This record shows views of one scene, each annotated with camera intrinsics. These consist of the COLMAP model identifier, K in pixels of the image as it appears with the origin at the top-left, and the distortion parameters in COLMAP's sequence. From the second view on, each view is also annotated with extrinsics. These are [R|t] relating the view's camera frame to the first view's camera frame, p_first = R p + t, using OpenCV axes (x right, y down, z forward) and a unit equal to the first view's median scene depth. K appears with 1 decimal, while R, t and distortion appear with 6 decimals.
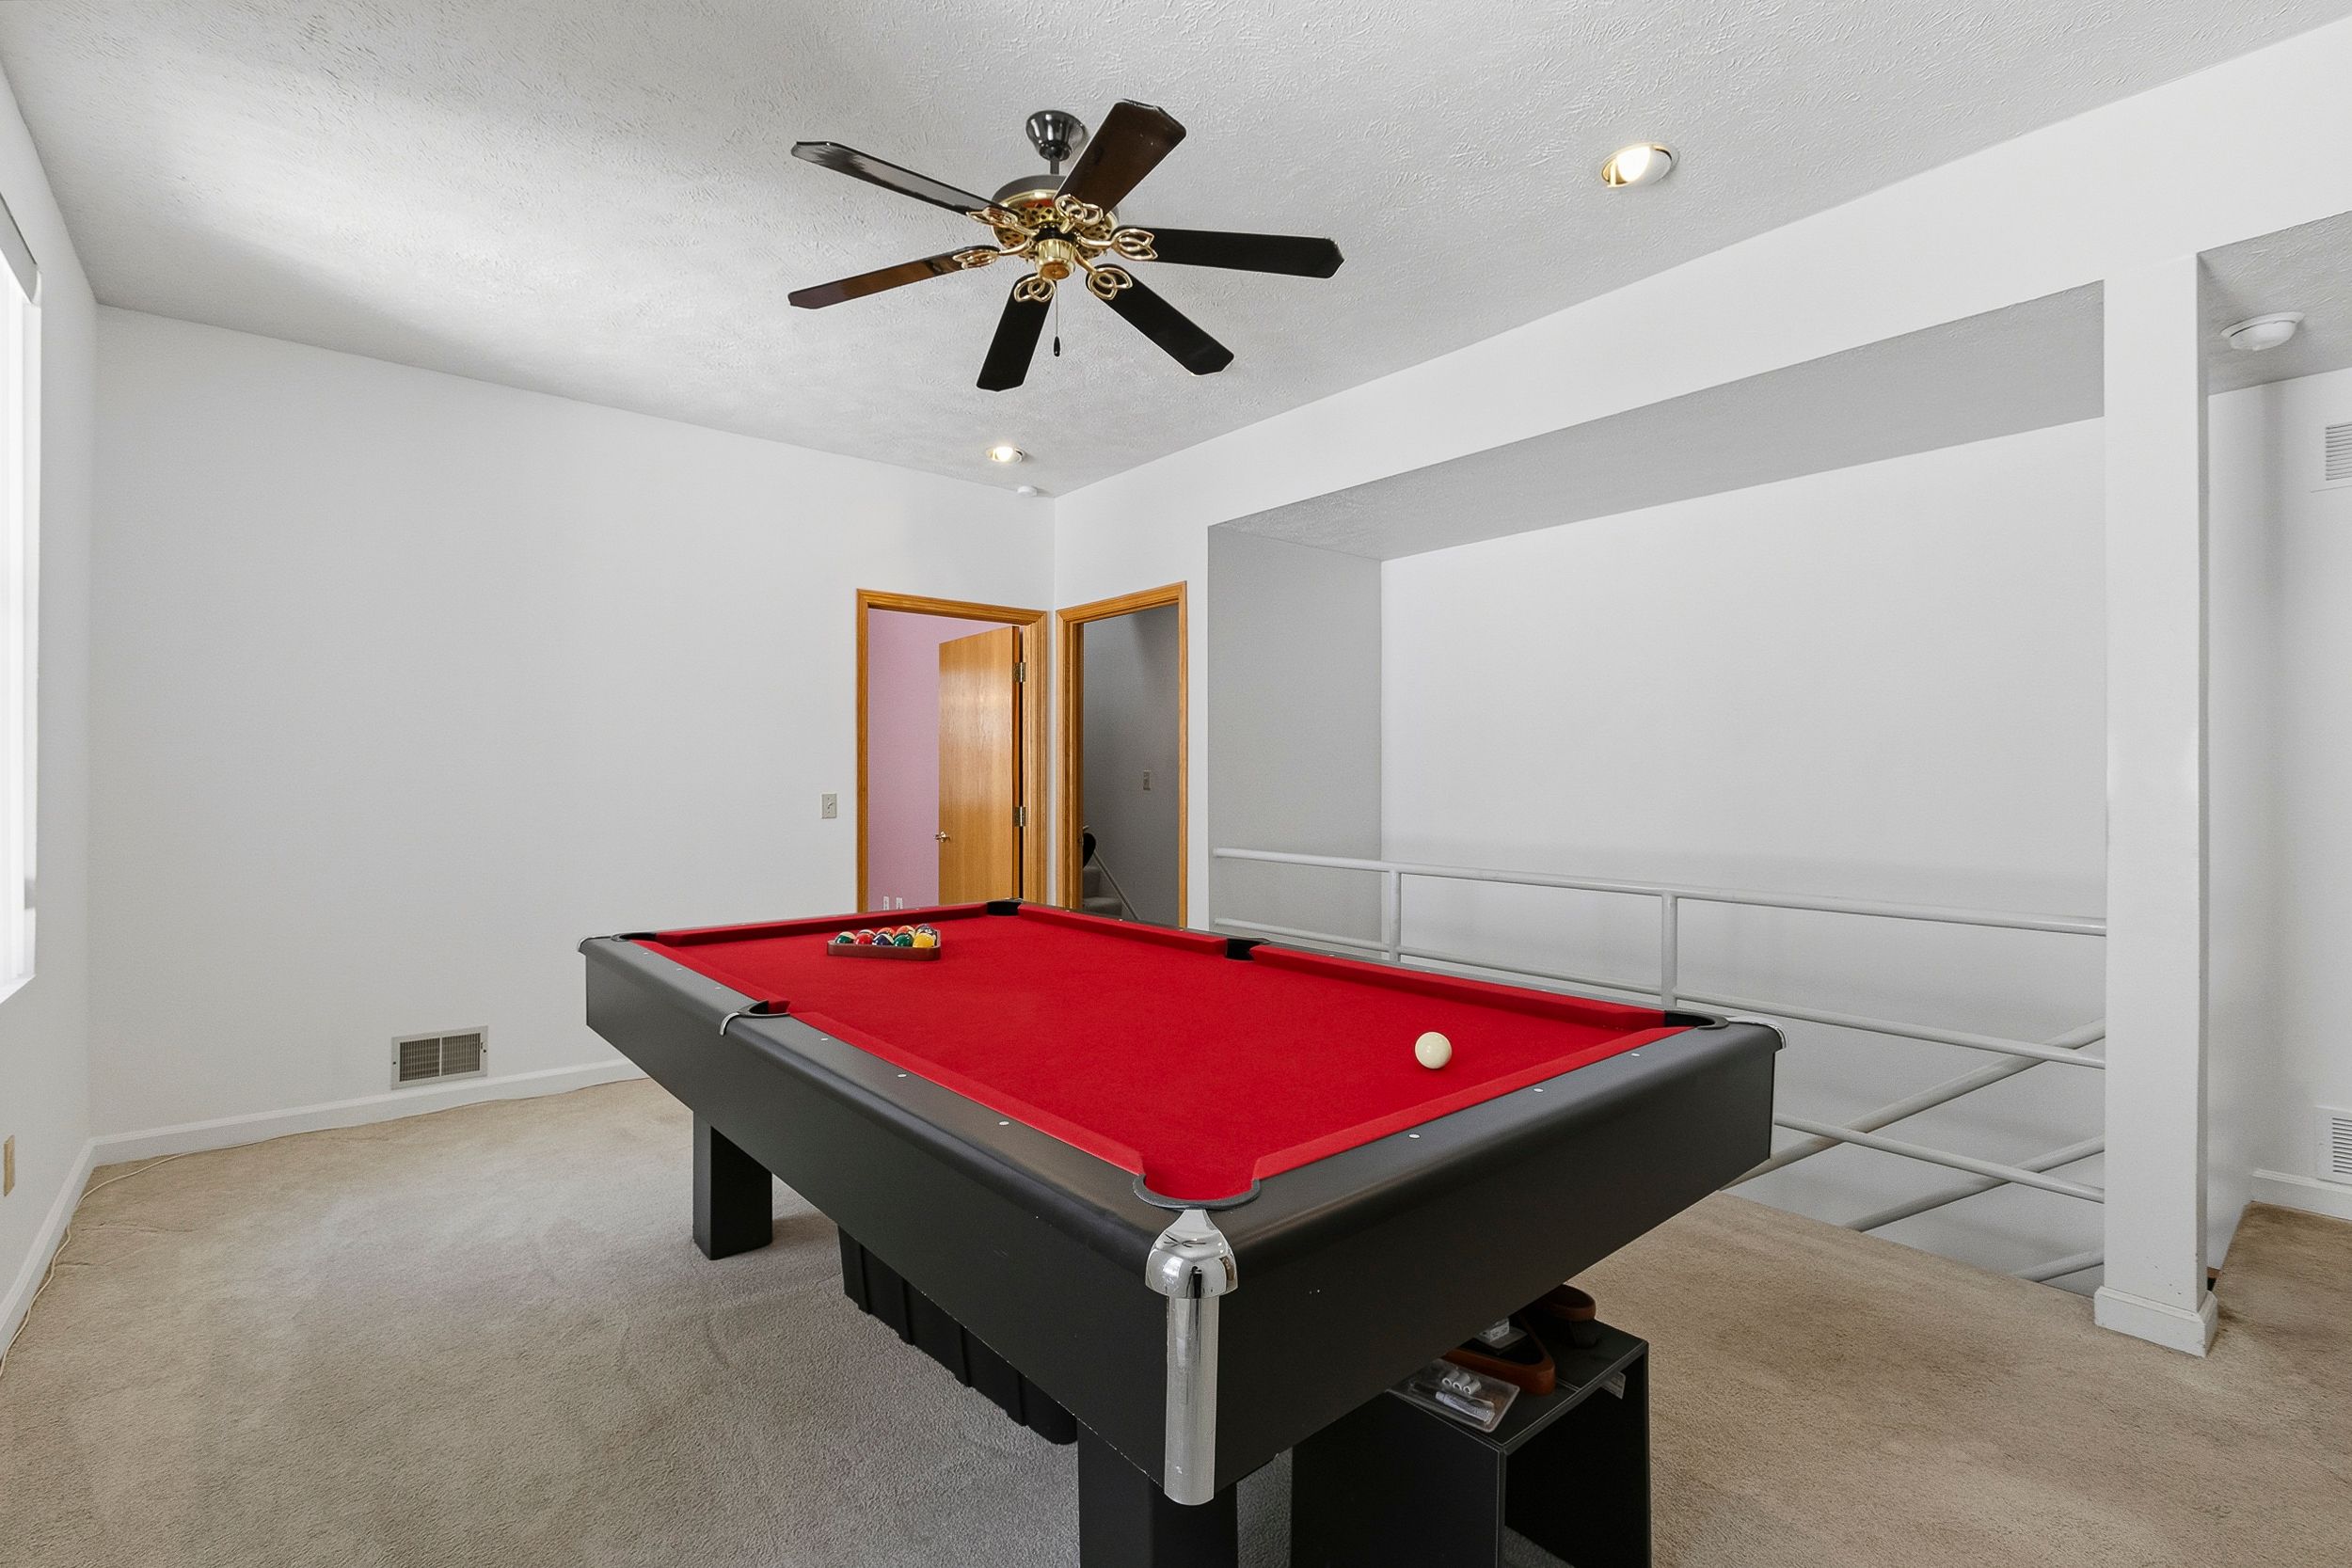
lens RADIAL K [[1062.0, 0, 1178.3], [0, 1062.0, 773.9], [0, 0, 1]] dist [-0.001617, -0.000572]
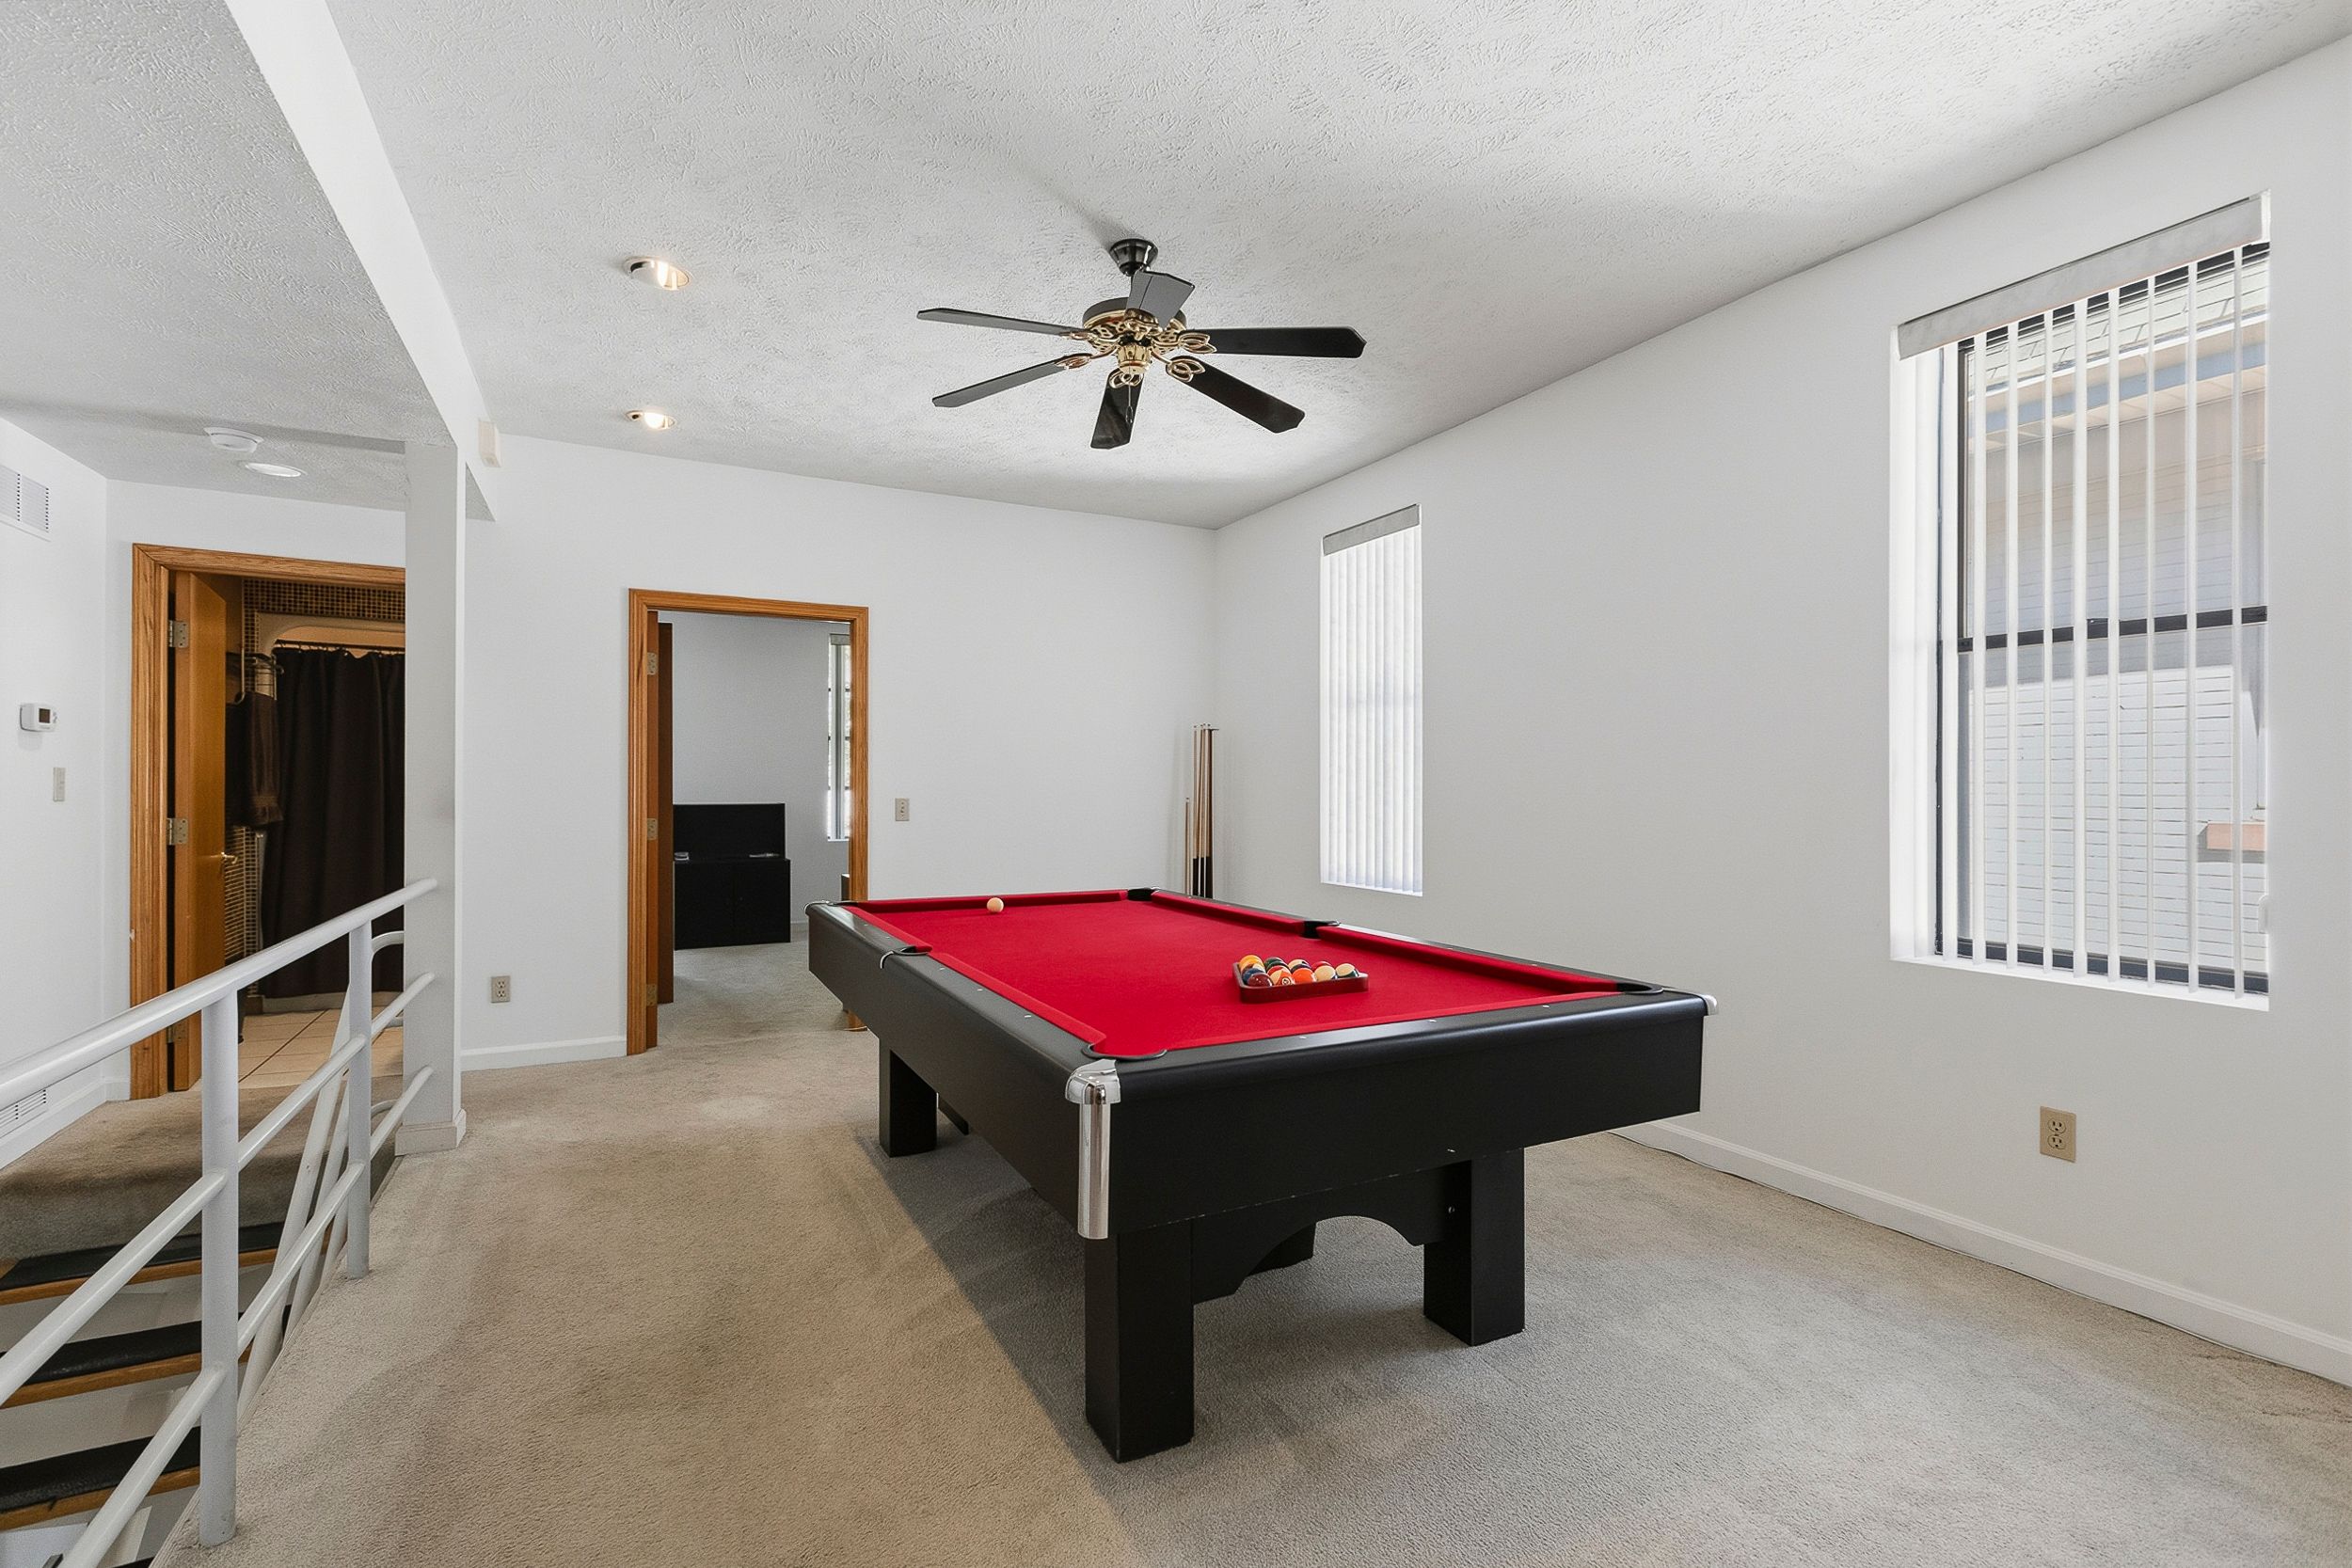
lens RADIAL K [[1062.0, 0, 1178.3], [0, 1062.0, 773.9], [0, 0, 1]] dist [-0.001617, -0.000572]
pose [[0.981600, 0.015041, -0.190356, 0.173236], [-0.014545, 0.999886, 0.004000, -0.002648], [0.190394, -0.001158, 0.981707, -0.209397]]
